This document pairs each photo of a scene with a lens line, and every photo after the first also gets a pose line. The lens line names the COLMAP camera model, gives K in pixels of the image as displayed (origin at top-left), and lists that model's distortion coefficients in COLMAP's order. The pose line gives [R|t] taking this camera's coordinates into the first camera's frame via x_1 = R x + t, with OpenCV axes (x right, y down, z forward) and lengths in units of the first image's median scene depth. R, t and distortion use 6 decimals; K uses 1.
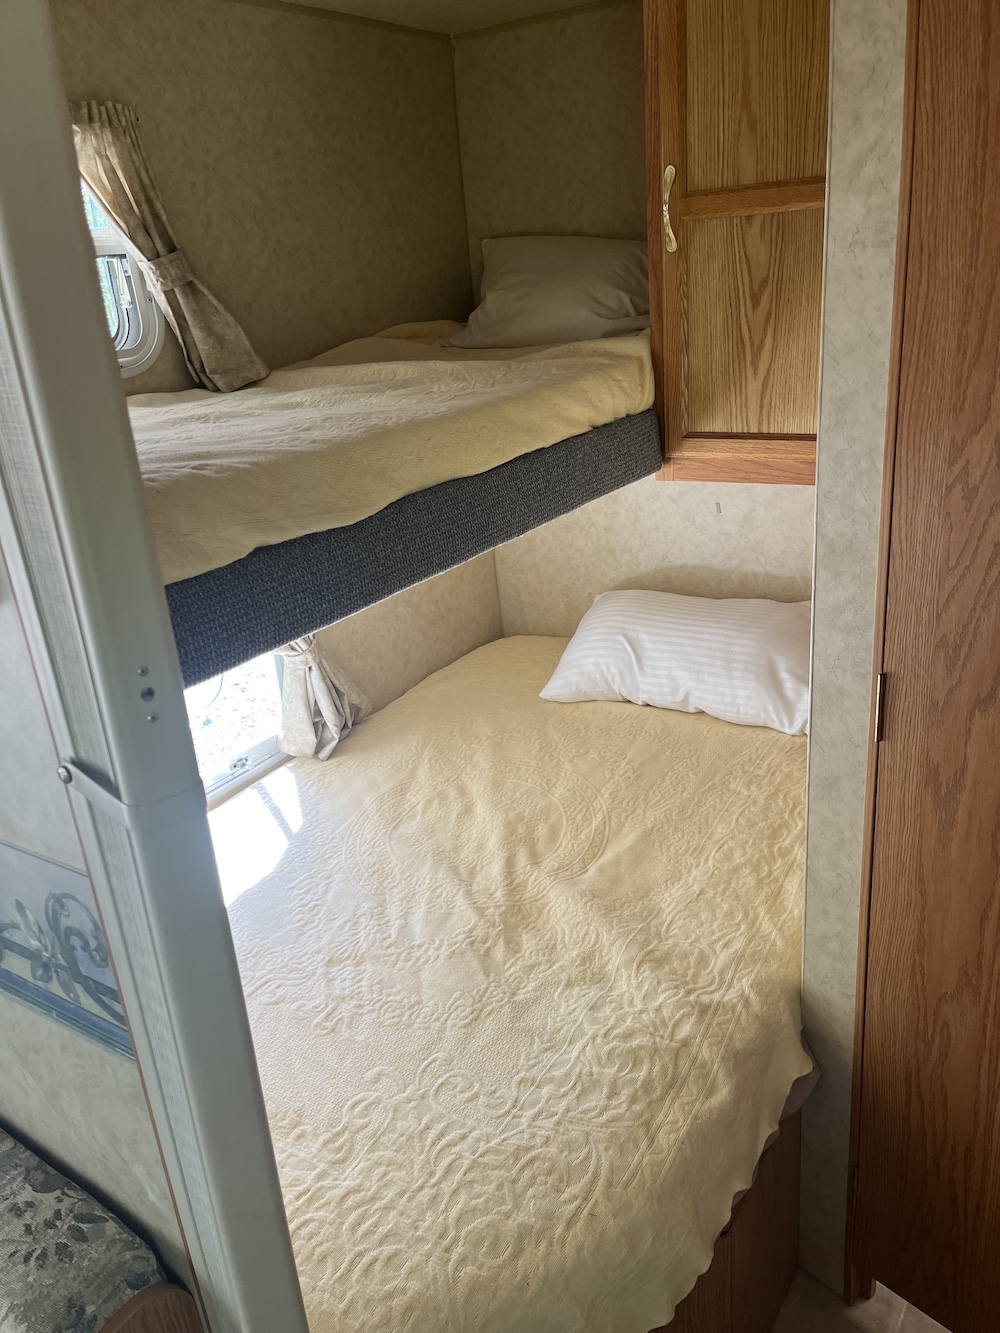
lens RADIAL K [[1022.9, 0, 500.0], [0, 1022.9, 666.5], [0, 0, 1]] dist [0.082300, -0.104698]
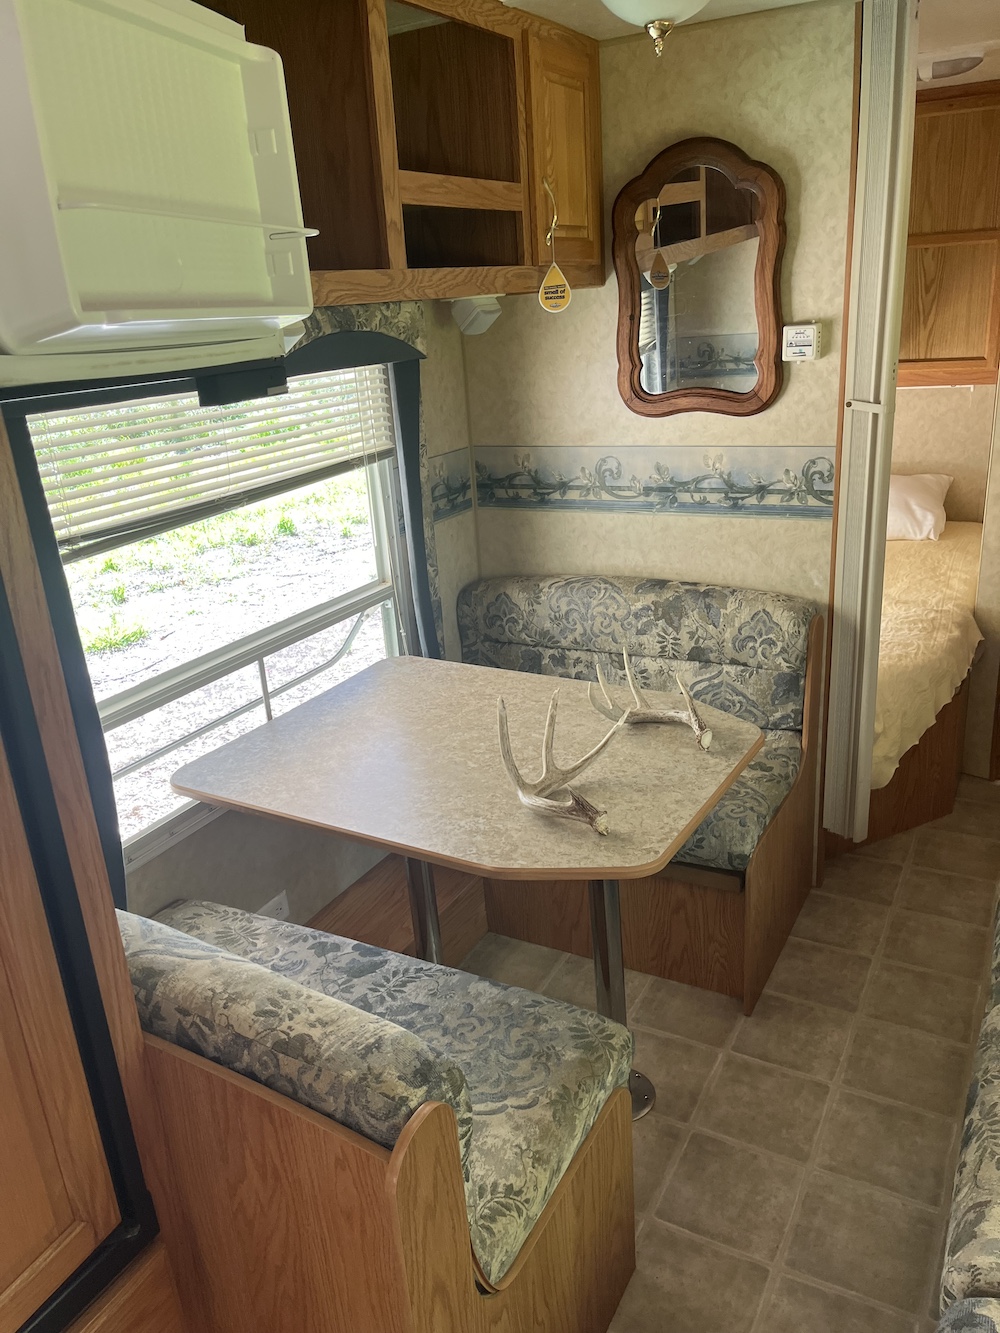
lens RADIAL K [[1022.9, 0, 500.0], [0, 1022.9, 666.5], [0, 0, 1]] dist [0.082300, -0.104698]
pose [[0.997029, -0.011348, 0.076187, -0.780194], [0.013941, 0.999339, -0.033587, 0.452482], [-0.075756, 0.034550, 0.996528, -0.959973]]
